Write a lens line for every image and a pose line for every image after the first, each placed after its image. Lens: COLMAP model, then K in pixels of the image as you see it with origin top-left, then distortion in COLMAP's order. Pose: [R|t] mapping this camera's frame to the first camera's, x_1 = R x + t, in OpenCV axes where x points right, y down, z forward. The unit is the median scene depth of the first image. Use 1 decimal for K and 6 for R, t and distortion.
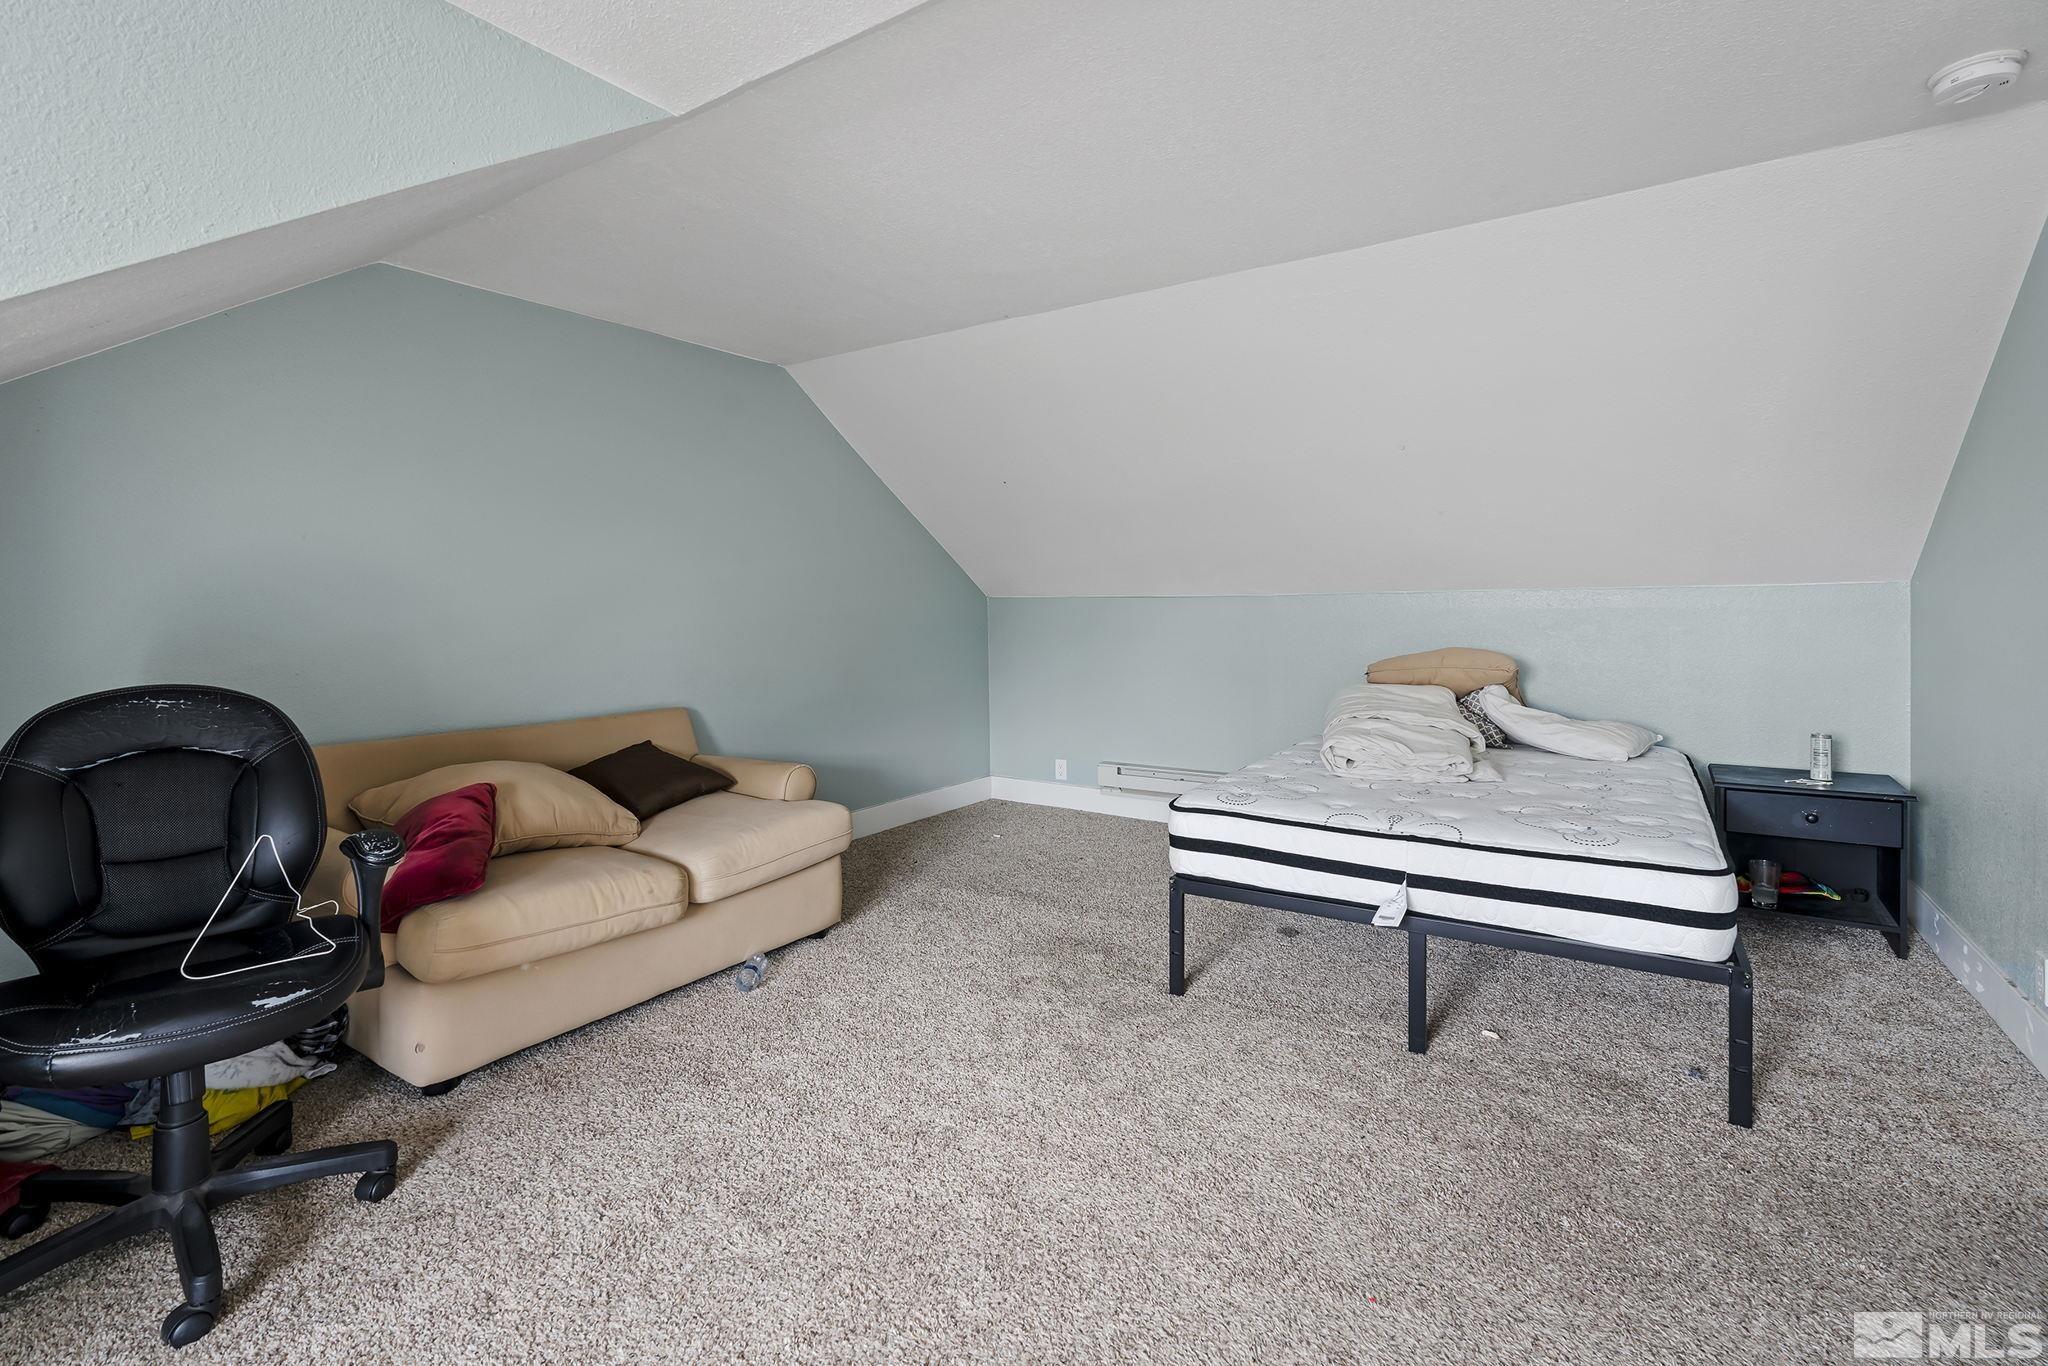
lens RADIAL K [[932.9, 0, 1031.2], [0, 932.9, 642.2], [0, 0, 1]] dist [0.000649, -0.000008]
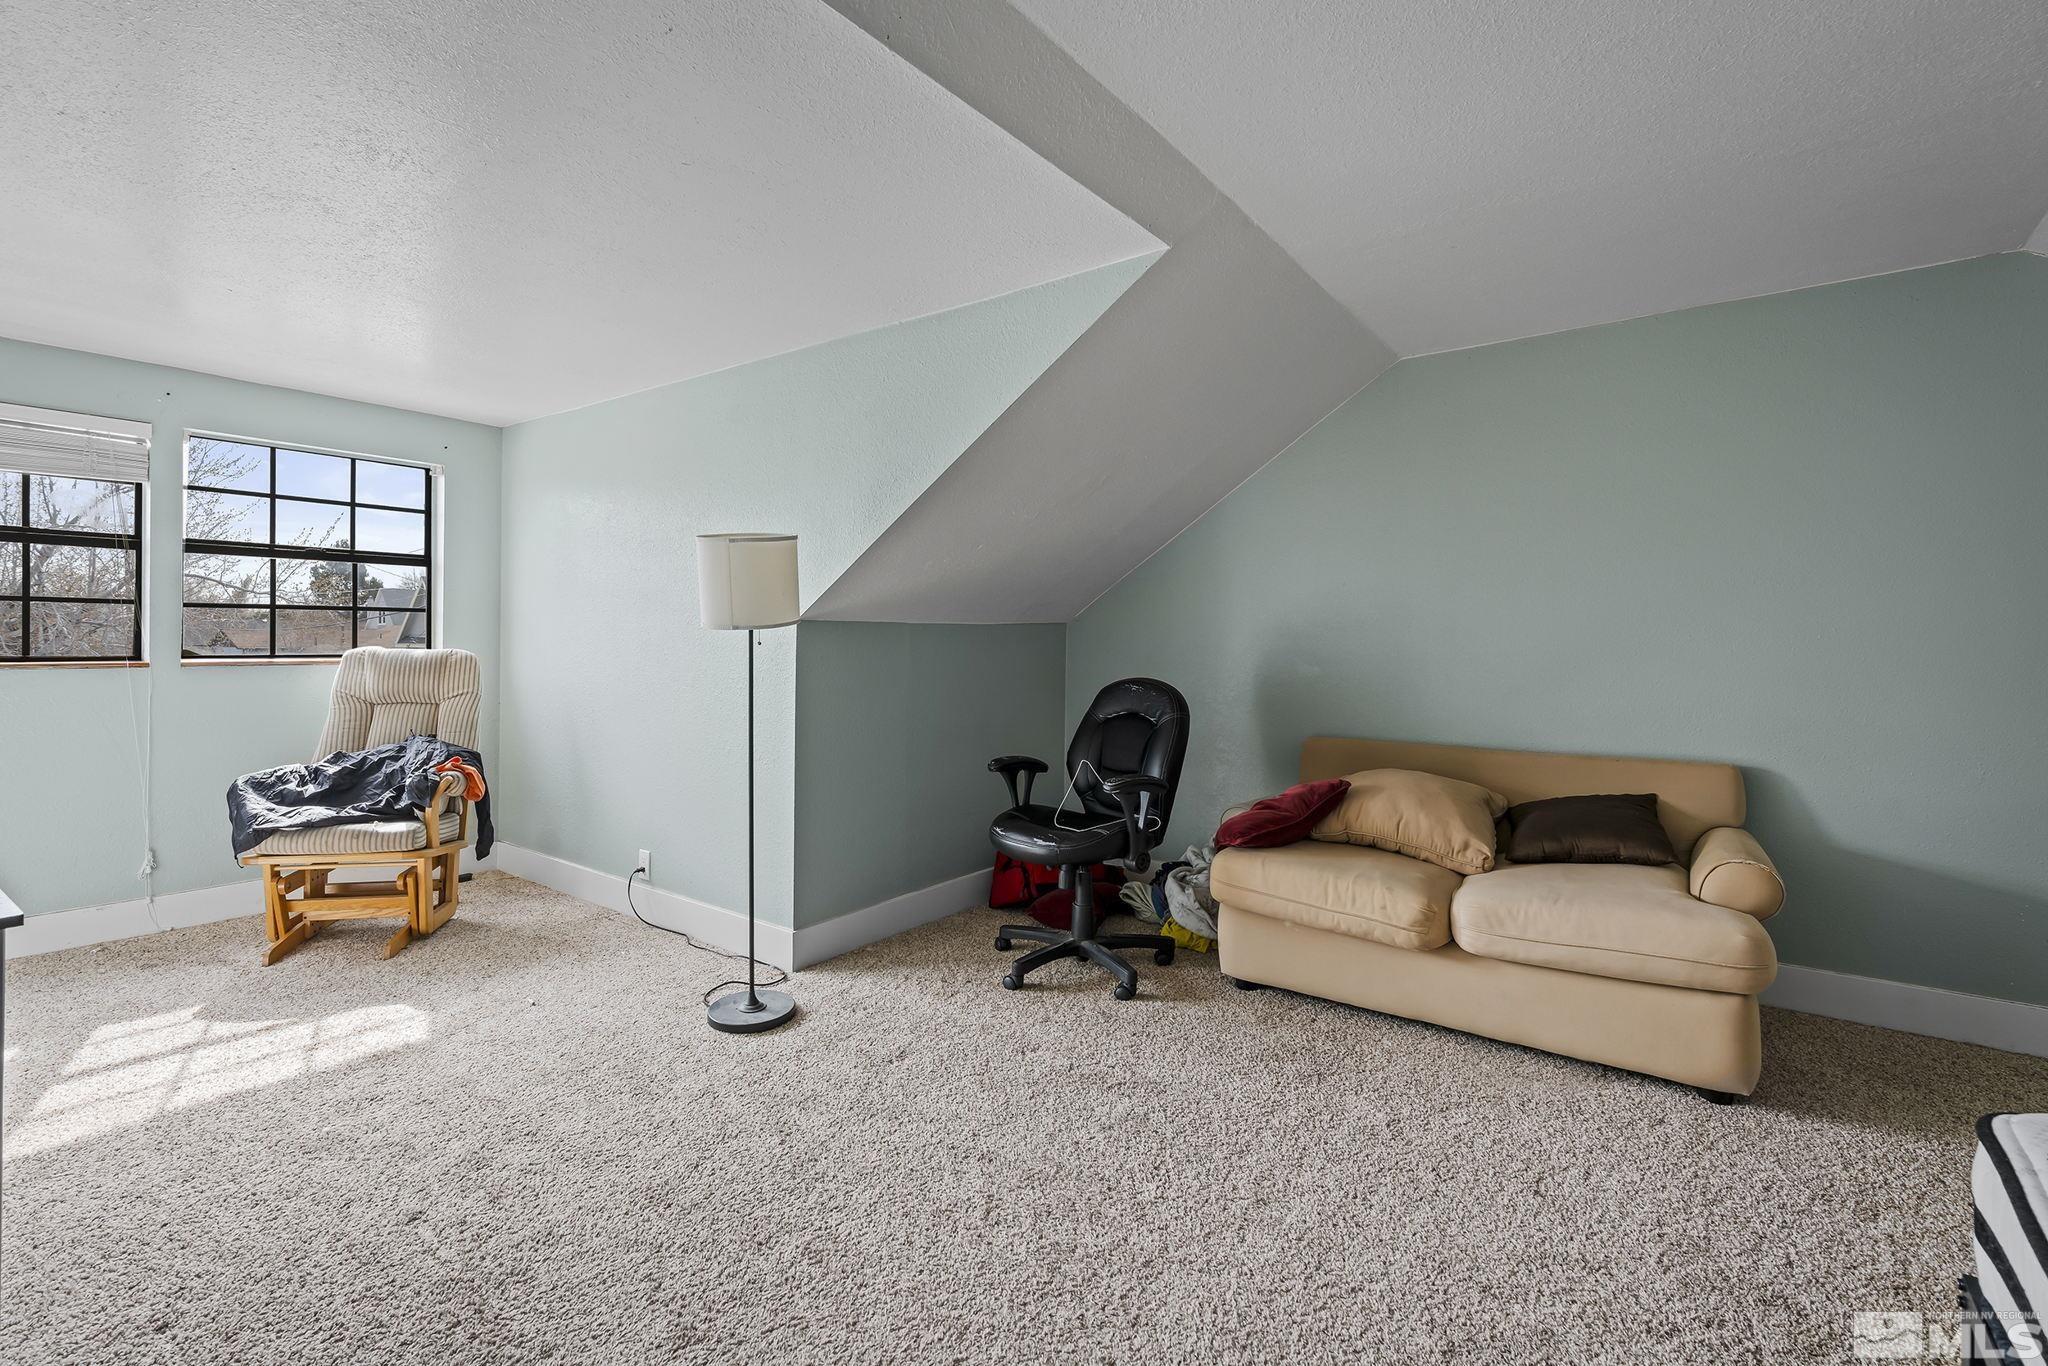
lens RADIAL K [[932.9, 0, 1031.2], [0, 932.9, 642.2], [0, 0, 1]] dist [0.000649, -0.000008]
pose [[-0.075428, 0.003239, -0.997146, 0.674407], [-0.040214, 0.999171, 0.006288, -0.023583], [0.996340, 0.040574, -0.075236, 0.669687]]
